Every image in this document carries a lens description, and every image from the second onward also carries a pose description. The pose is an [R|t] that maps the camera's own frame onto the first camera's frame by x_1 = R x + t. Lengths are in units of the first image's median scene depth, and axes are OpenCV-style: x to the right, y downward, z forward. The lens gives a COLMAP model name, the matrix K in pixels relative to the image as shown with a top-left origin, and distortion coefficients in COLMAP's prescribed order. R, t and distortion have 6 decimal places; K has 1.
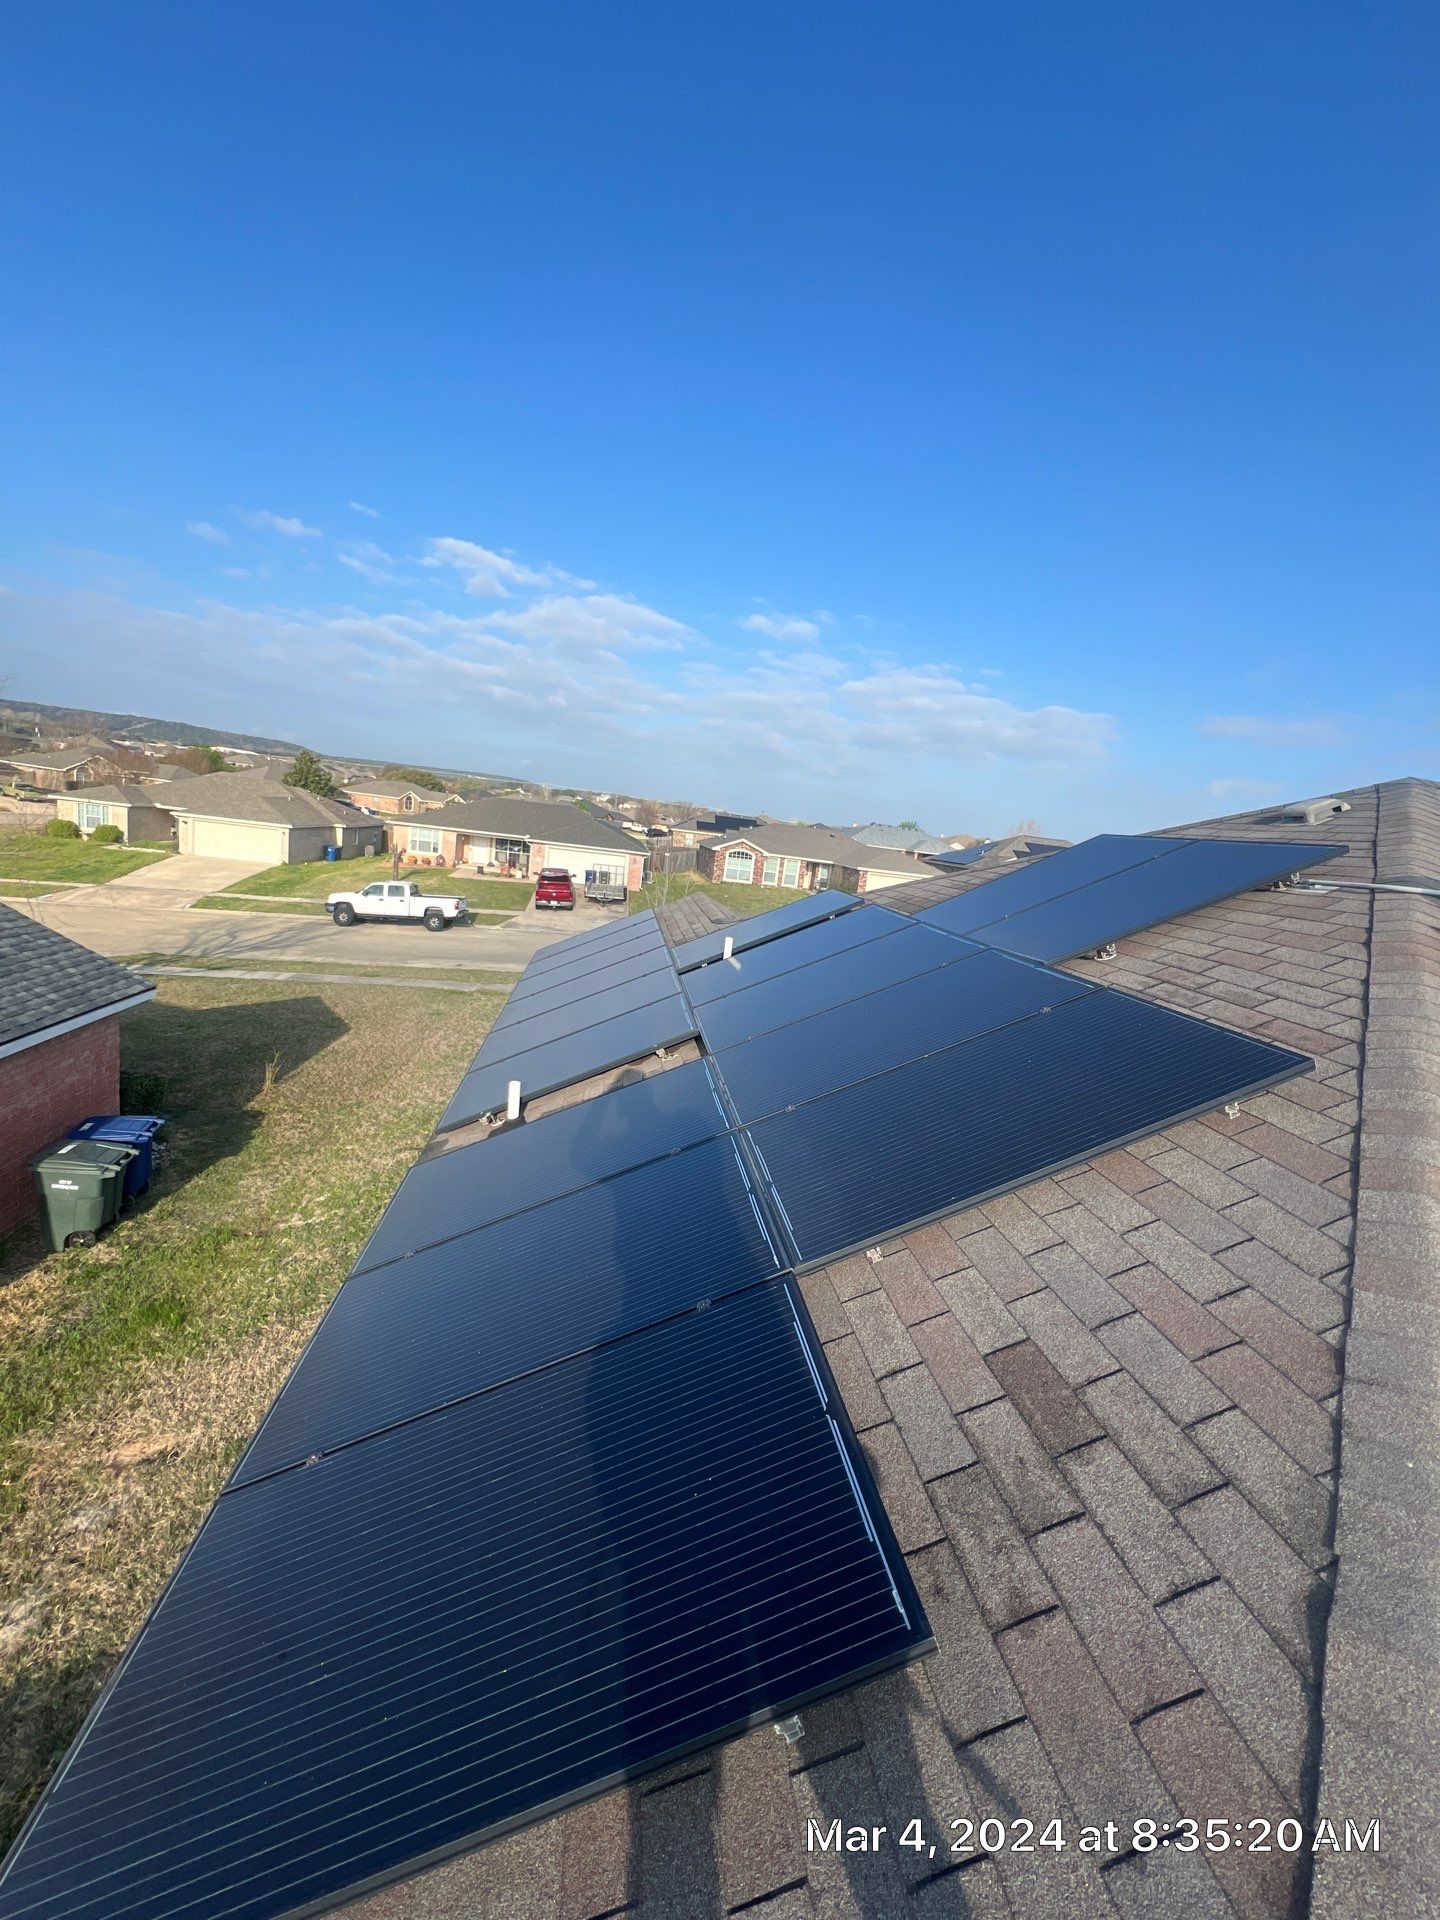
lens RADIAL K [[767.1, 0, 713.4], [0, 767.1, 960.0], [0, 0, 1]] dist [-0.000972, -0.000098]
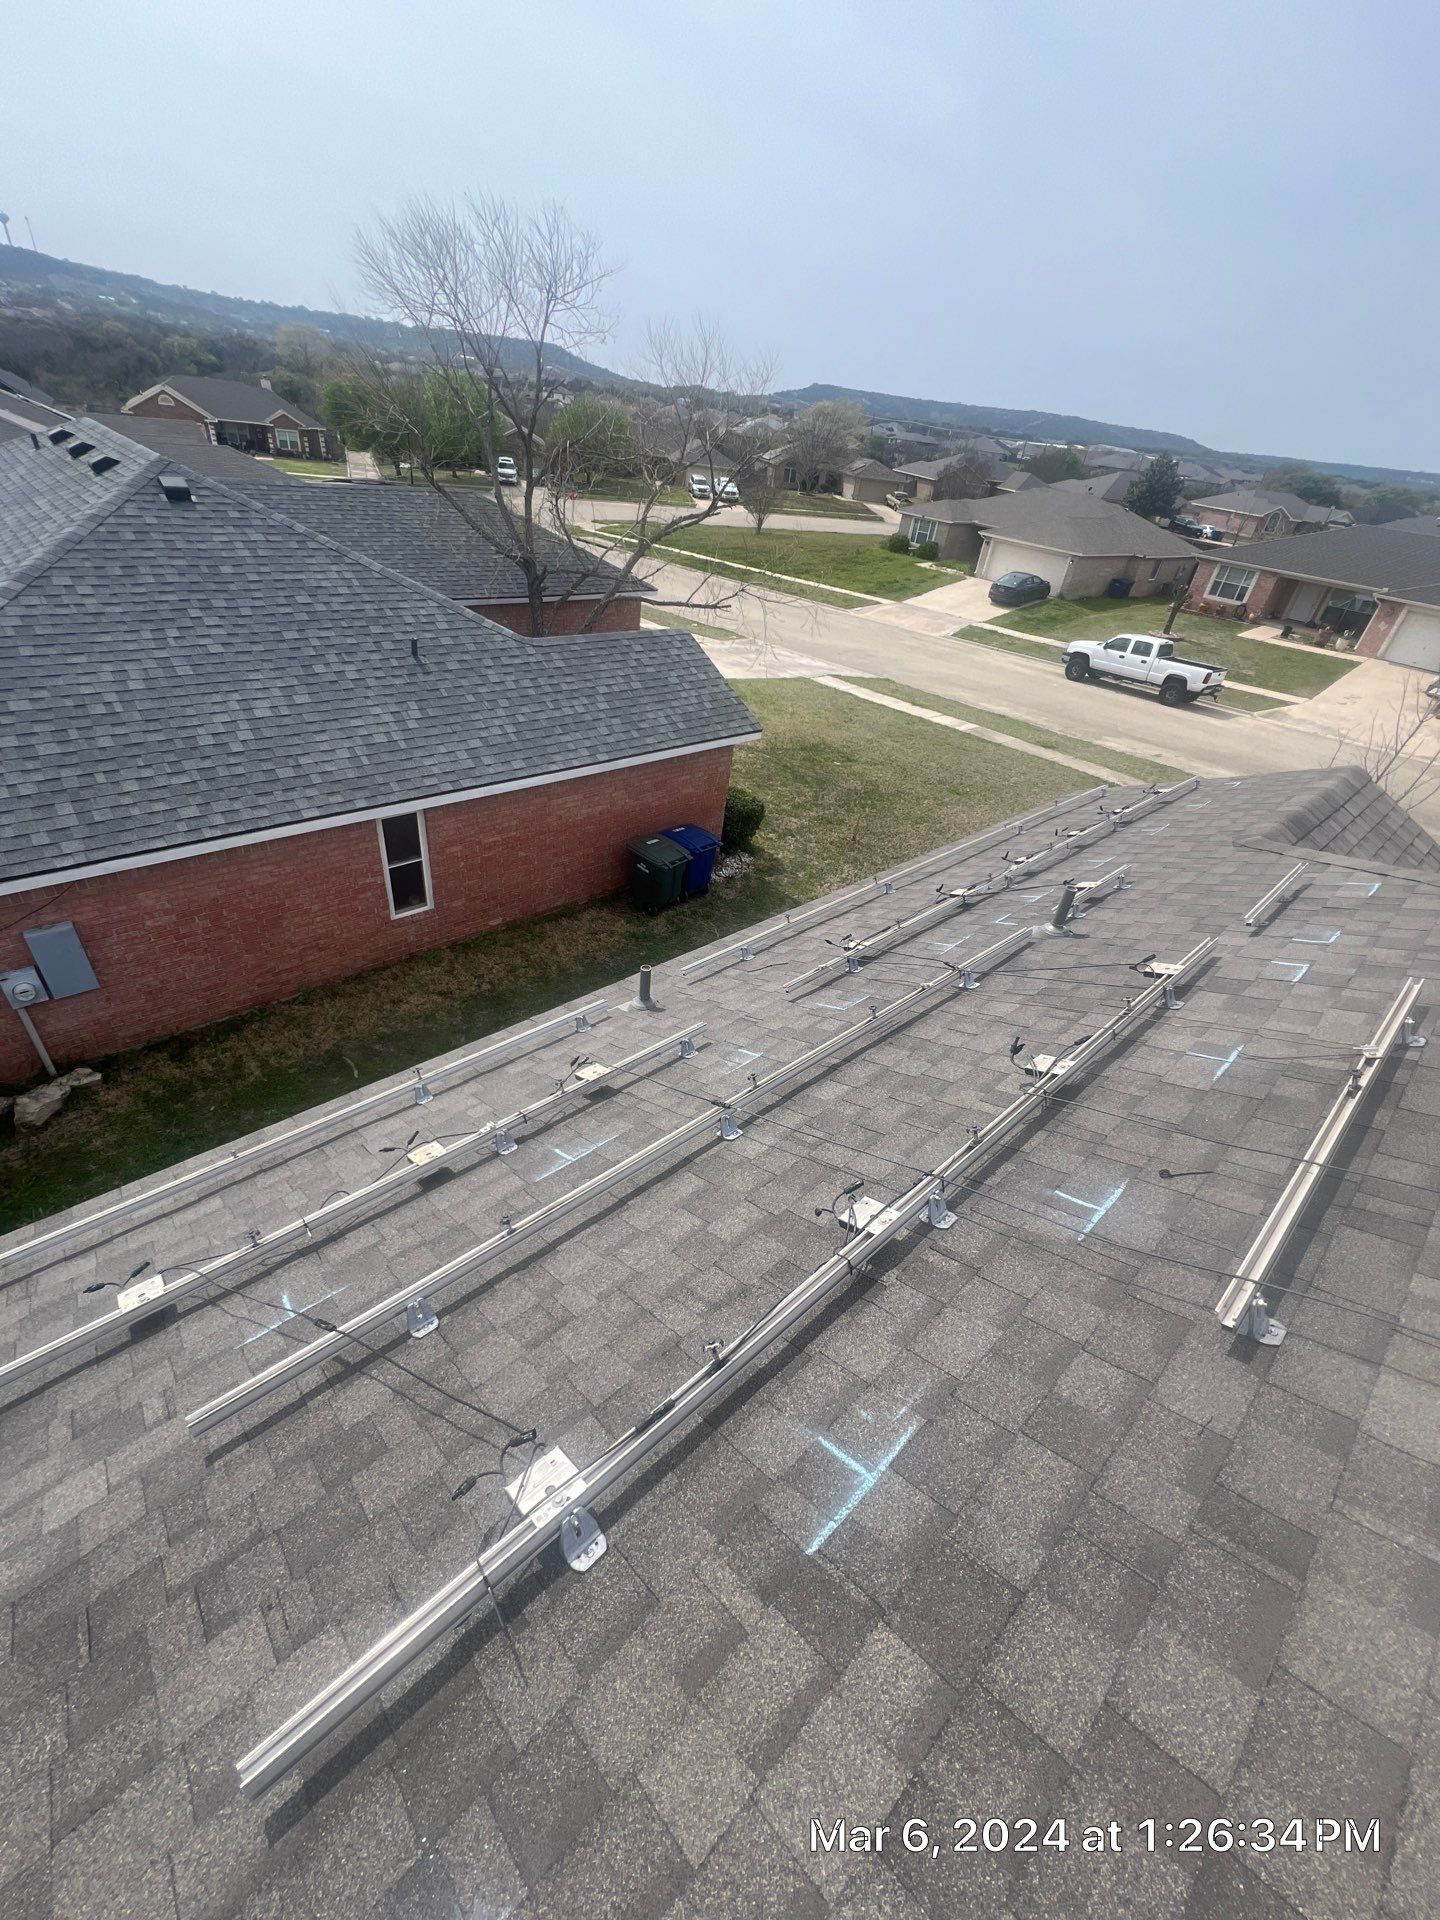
lens RADIAL K [[769.6, 0, 715.8], [0, 769.6, 957.2], [0, 0, 1]] dist [-0.002565, 0.000431]
pose [[0.578192, 0.428237, -0.694483, 0.054801], [-0.187079, 0.898092, 0.398035, -0.030252], [0.794163, -0.100217, 0.599384, 0.058101]]
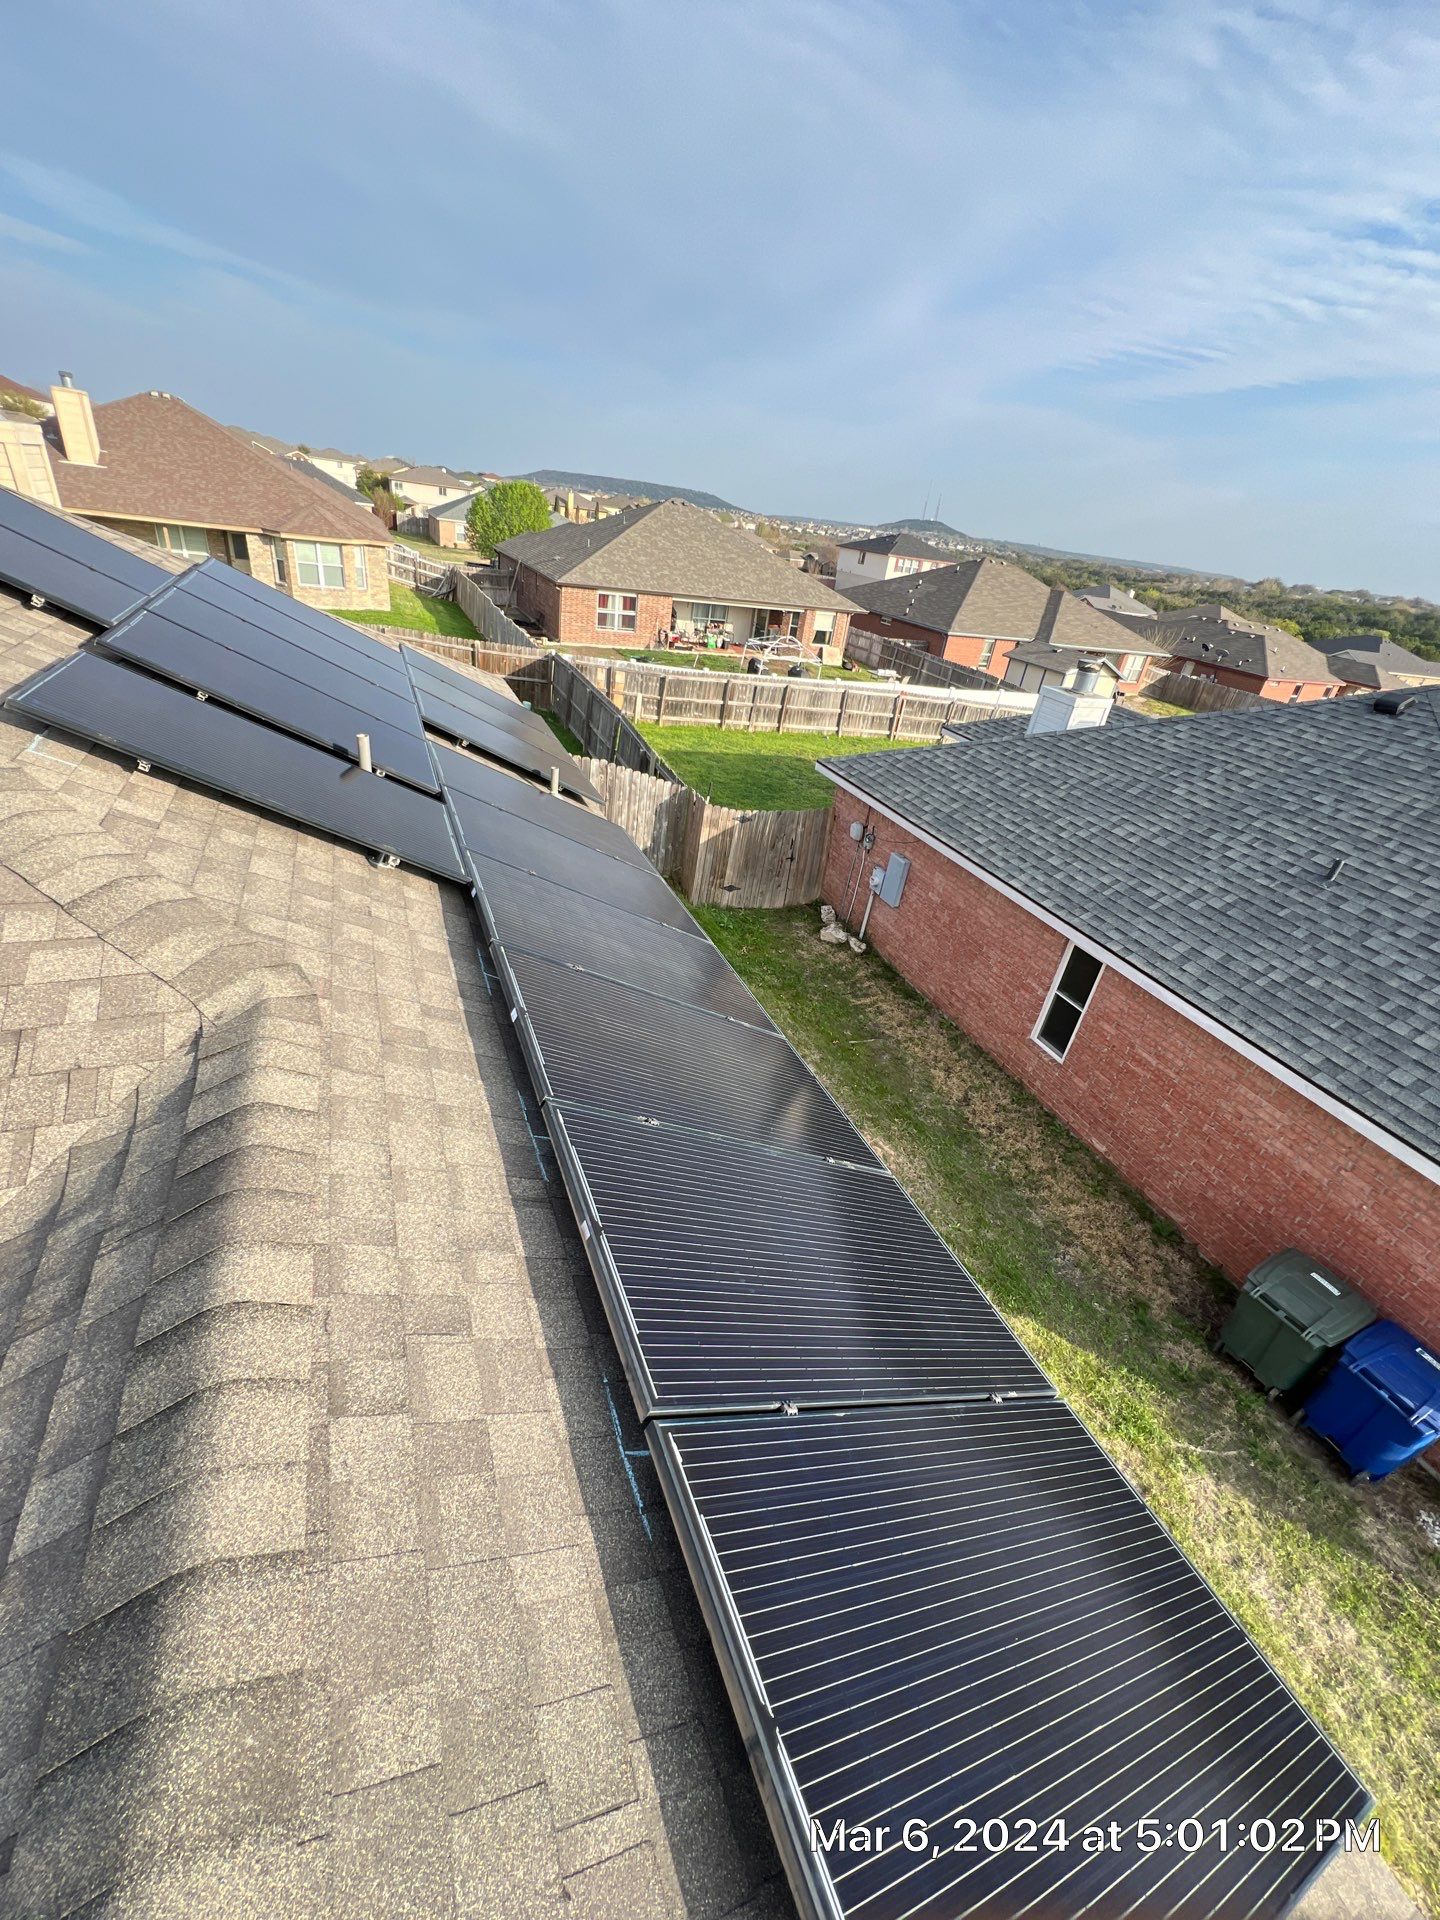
lens RADIAL K [[769.6, 0, 715.8], [0, 769.6, 957.2], [0, 0, 1]] dist [-0.002565, 0.000431]
pose [[-0.933945, -0.071459, -0.350200, -0.007498], [-0.281078, 0.752071, 0.596141, -0.061094], [0.220776, 0.655196, -0.722479, 0.277097]]
